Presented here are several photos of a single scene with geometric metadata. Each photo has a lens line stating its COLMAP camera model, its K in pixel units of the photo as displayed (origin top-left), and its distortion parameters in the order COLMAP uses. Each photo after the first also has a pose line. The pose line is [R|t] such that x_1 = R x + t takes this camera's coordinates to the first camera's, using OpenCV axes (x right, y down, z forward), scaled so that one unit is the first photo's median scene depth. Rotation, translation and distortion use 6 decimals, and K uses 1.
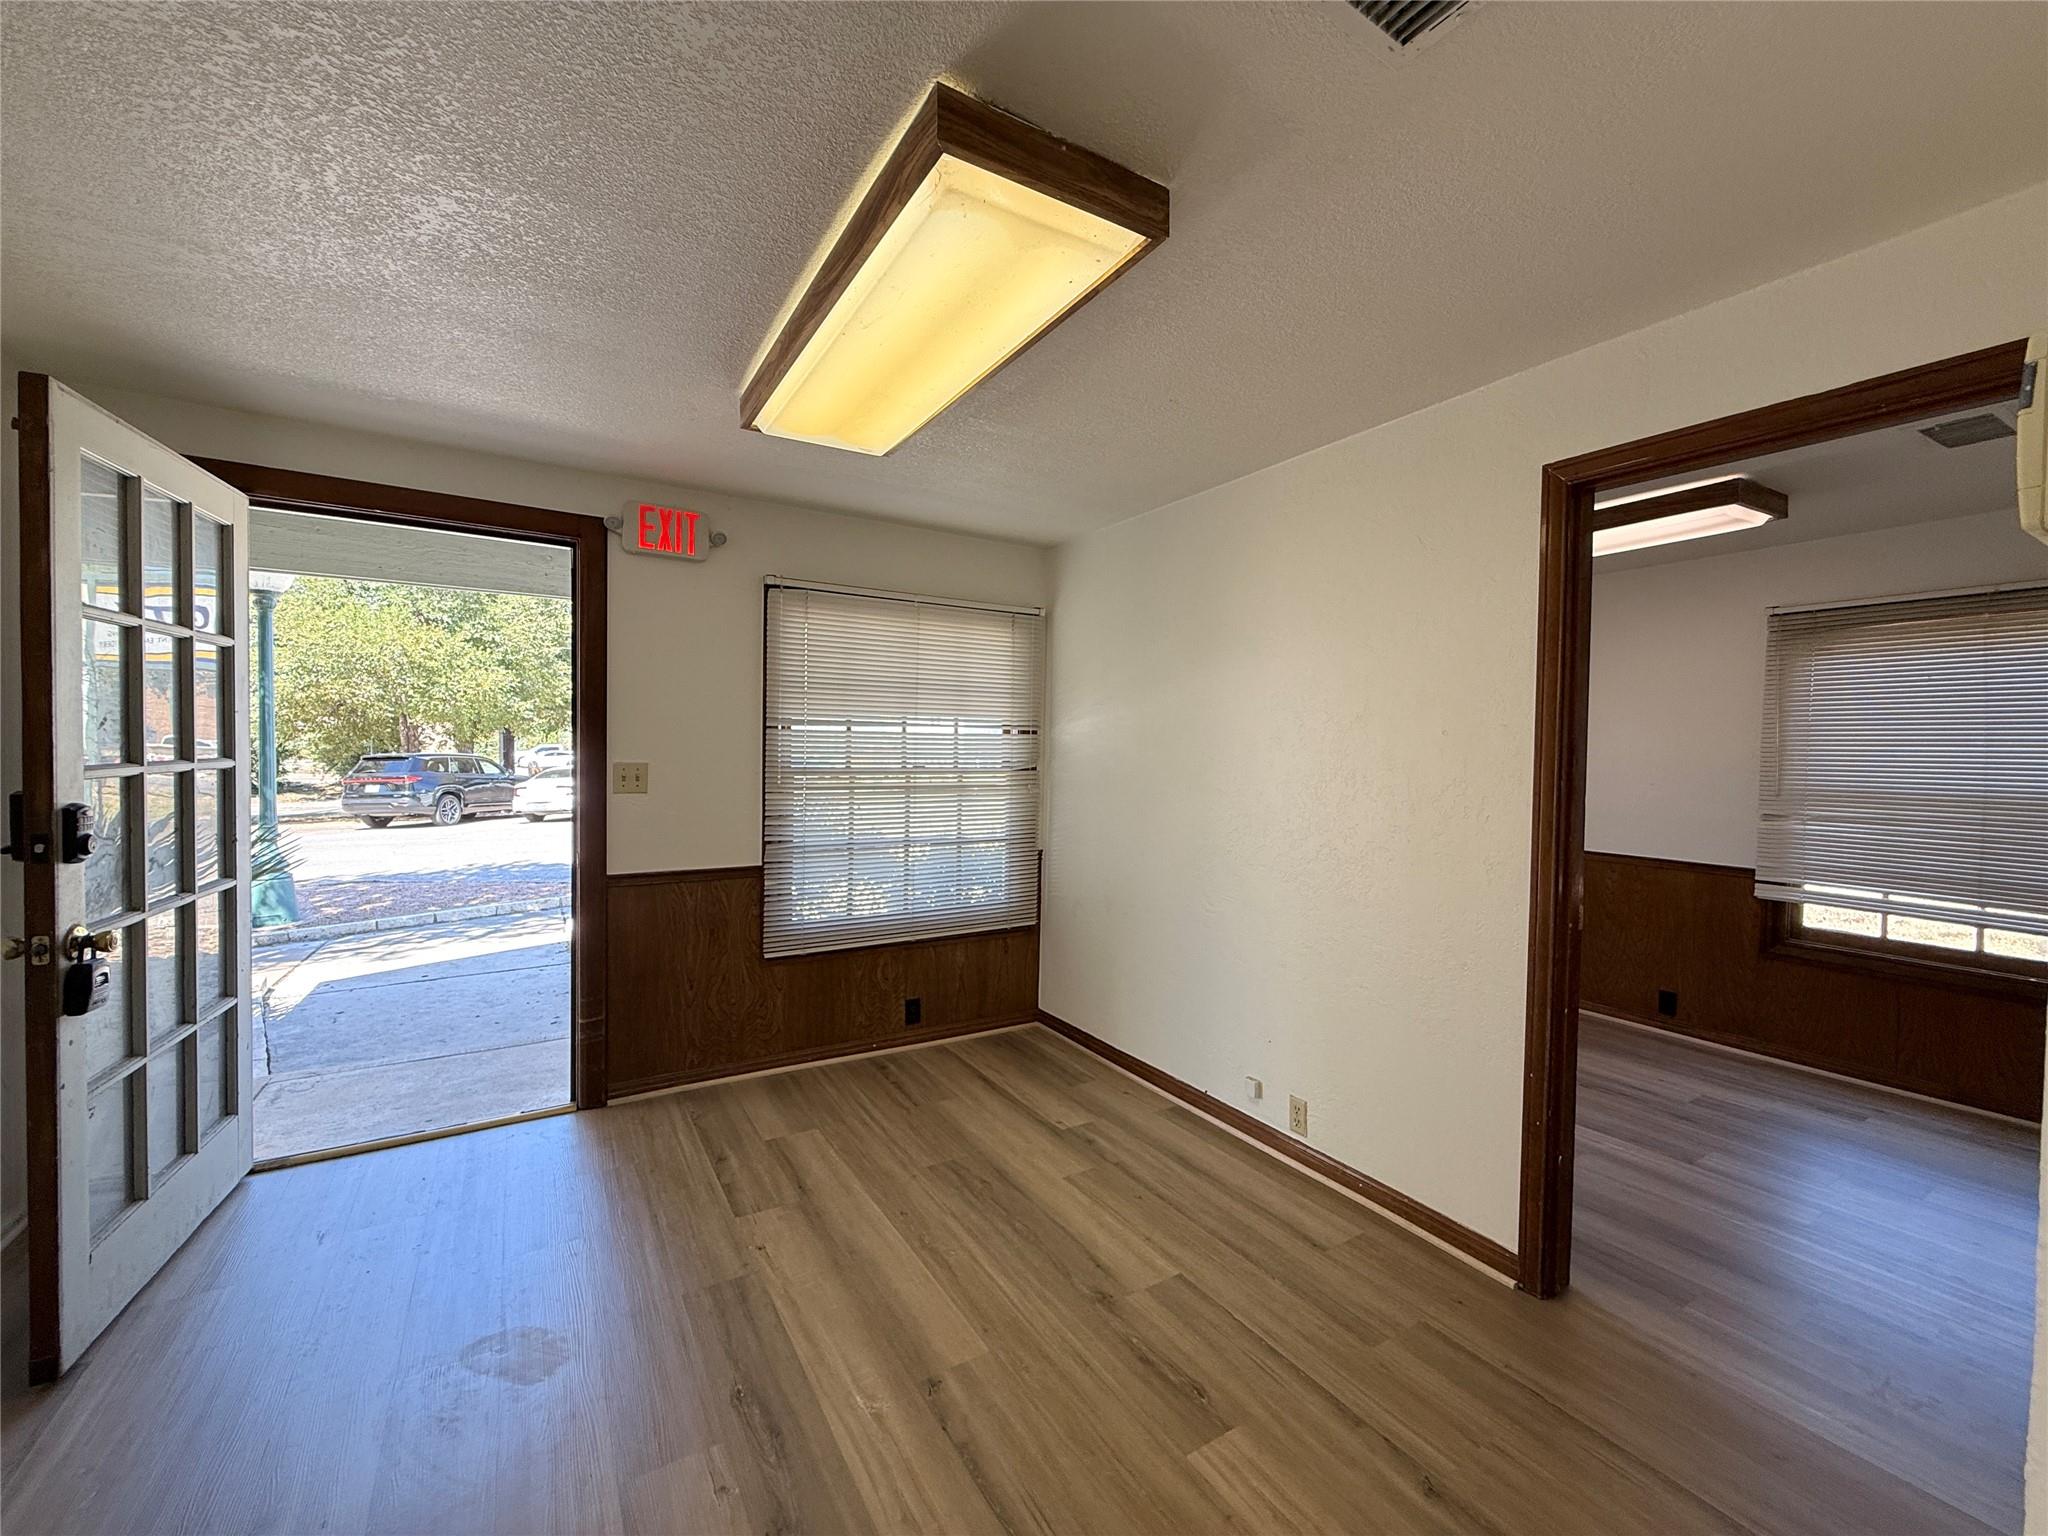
lens RADIAL K [[817.6, 0, 1026.1], [0, 817.6, 764.1], [0, 0, 1]] dist [-0.000050, 0.000905]
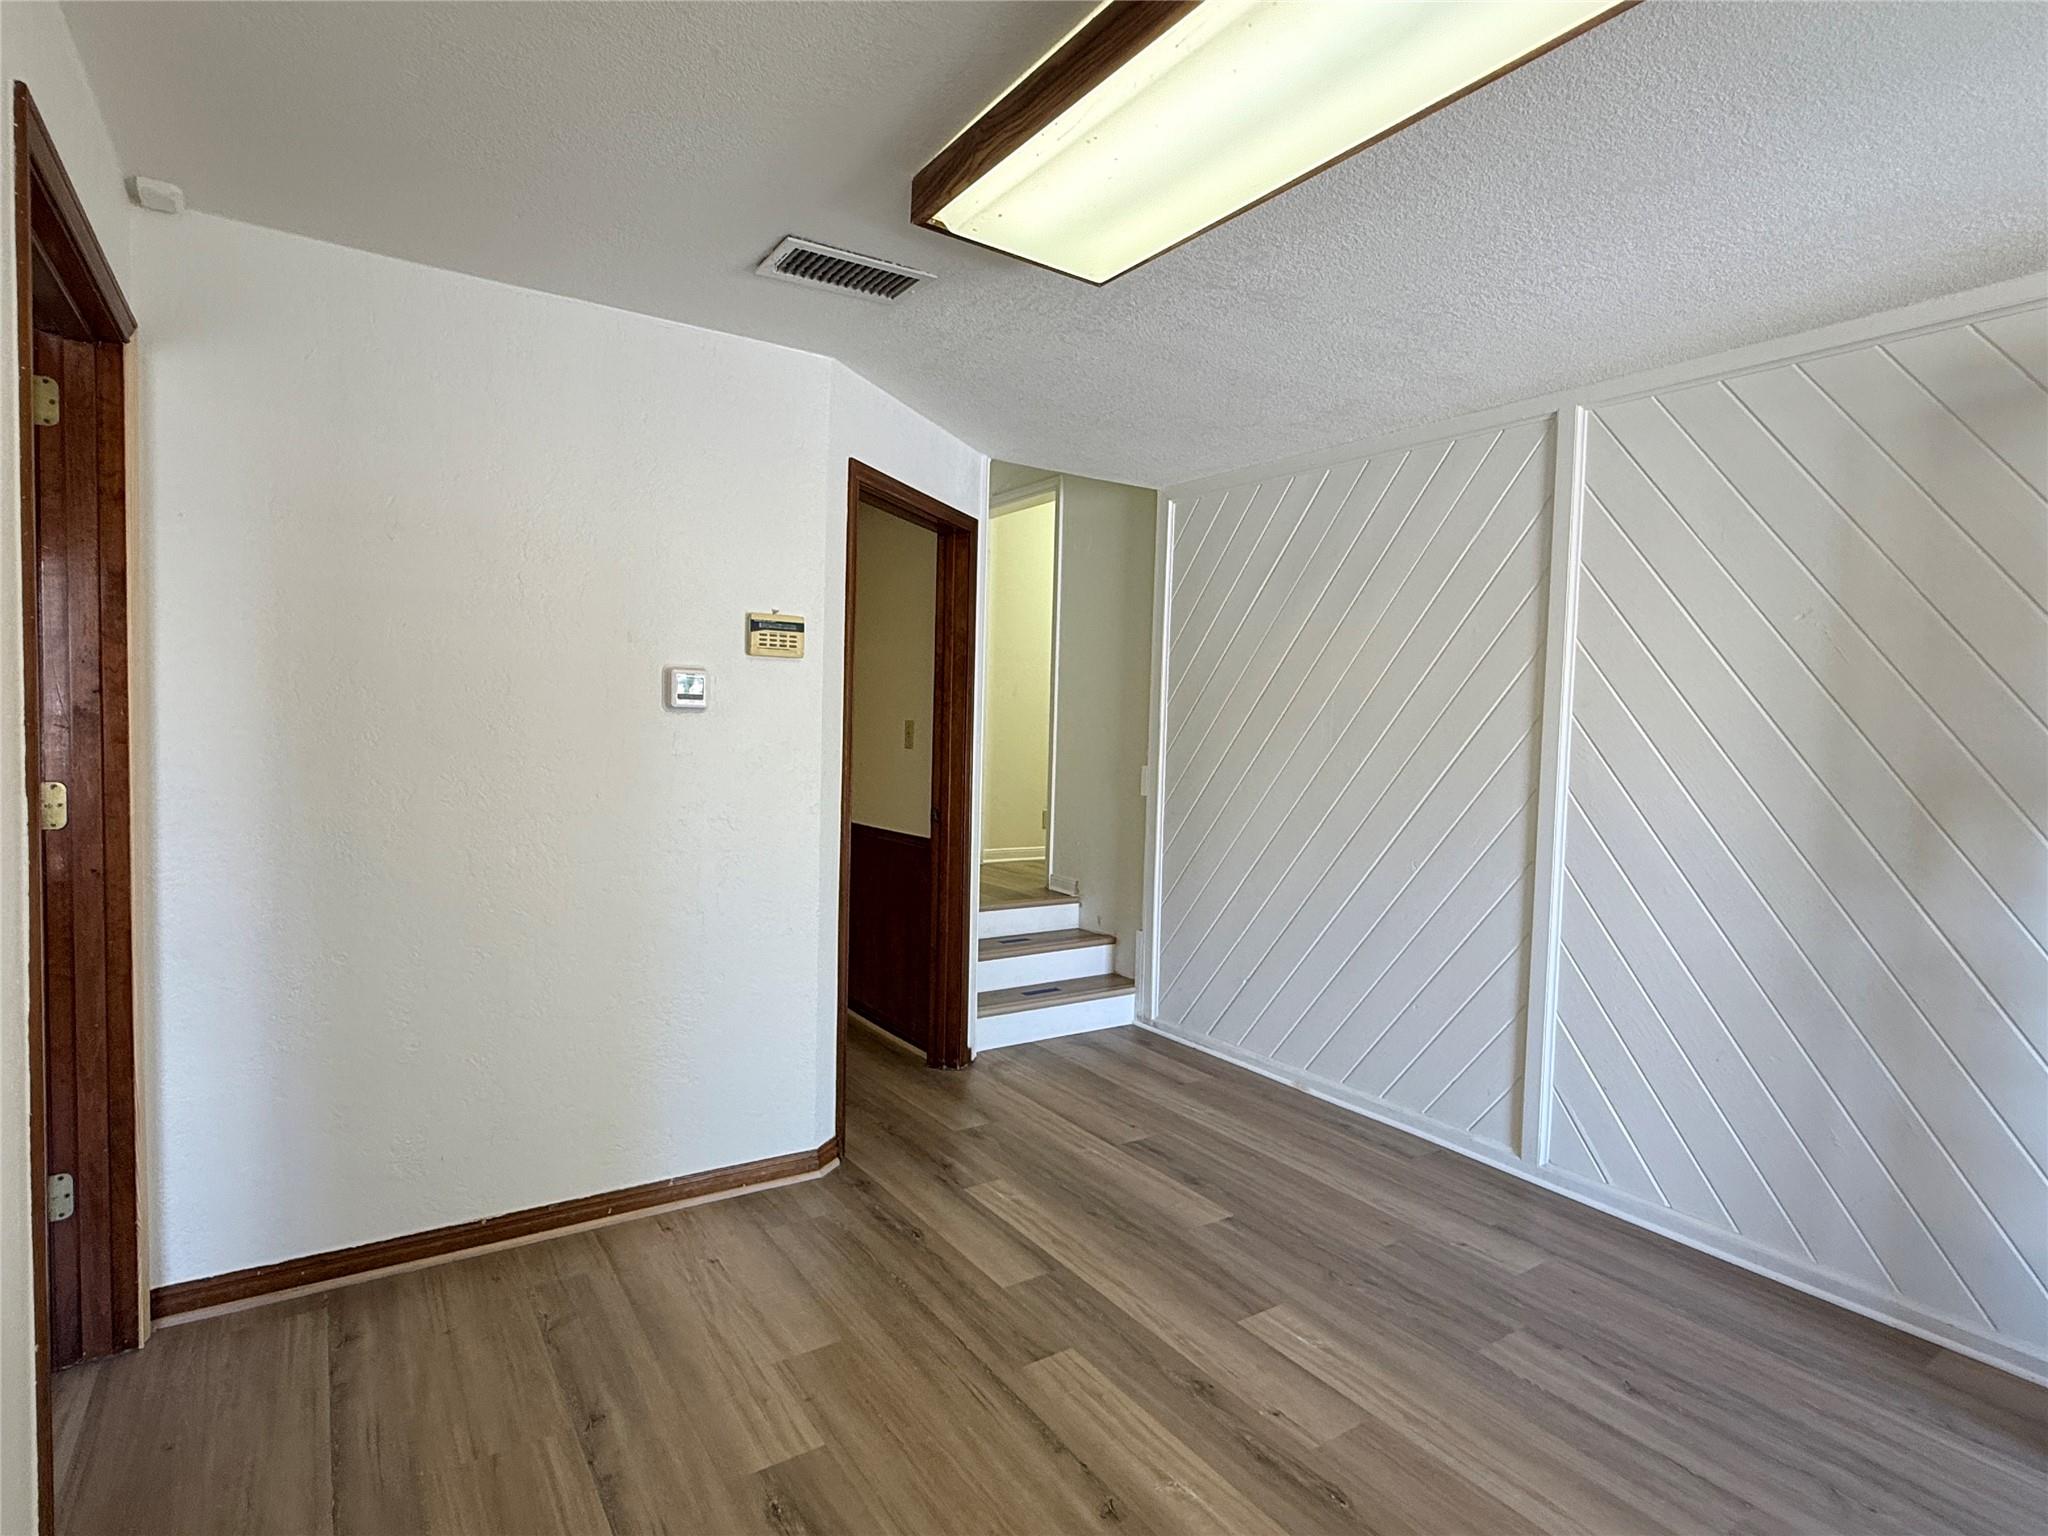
lens RADIAL K [[1049.7, 0, 1027.9], [0, 1049.7, 764.7], [0, 0, 1]] dist [0.002668, 0.000376]
pose [[-0.997918, -0.043771, -0.047377, 0.029198], [-0.046554, 0.997153, 0.059320, -0.014781], [0.044646, 0.061402, -0.997114, 1.211666]]
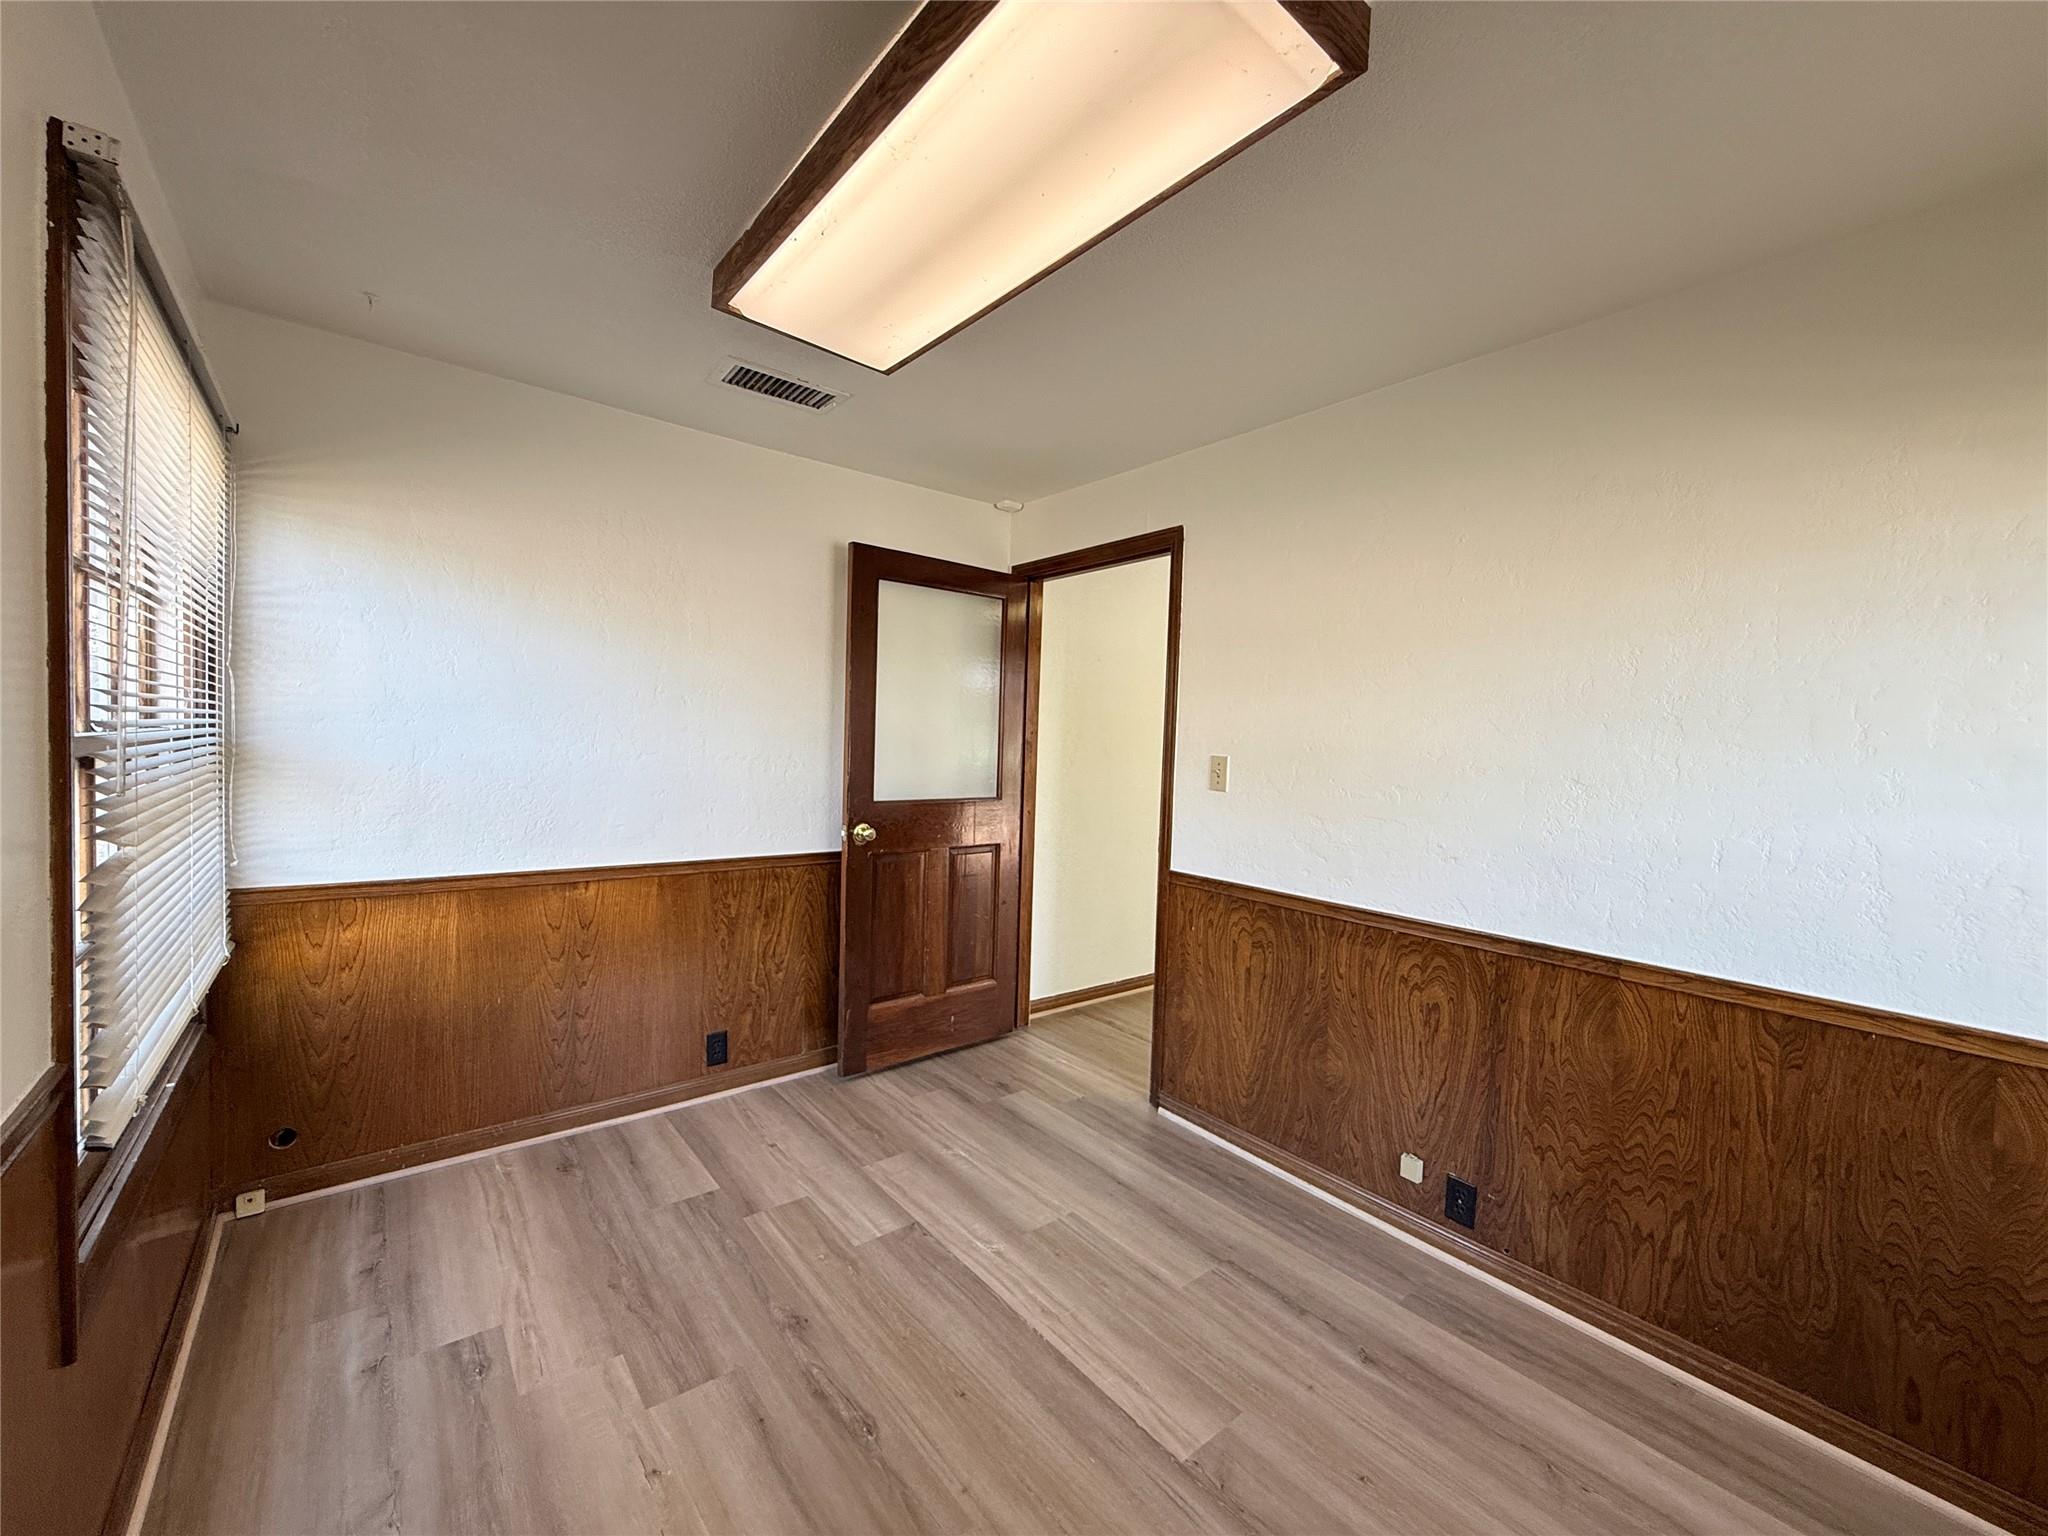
lens RADIAL K [[817.6, 0, 1026.1], [0, 817.6, 764.1], [0, 0, 1]] dist [-0.000050, 0.000905]
pose [[-0.990356, -0.042496, -0.131865, 0.802290], [-0.049159, 0.997652, 0.047693, -0.005834], [0.129529, 0.053715, -0.990120, 1.730871]]
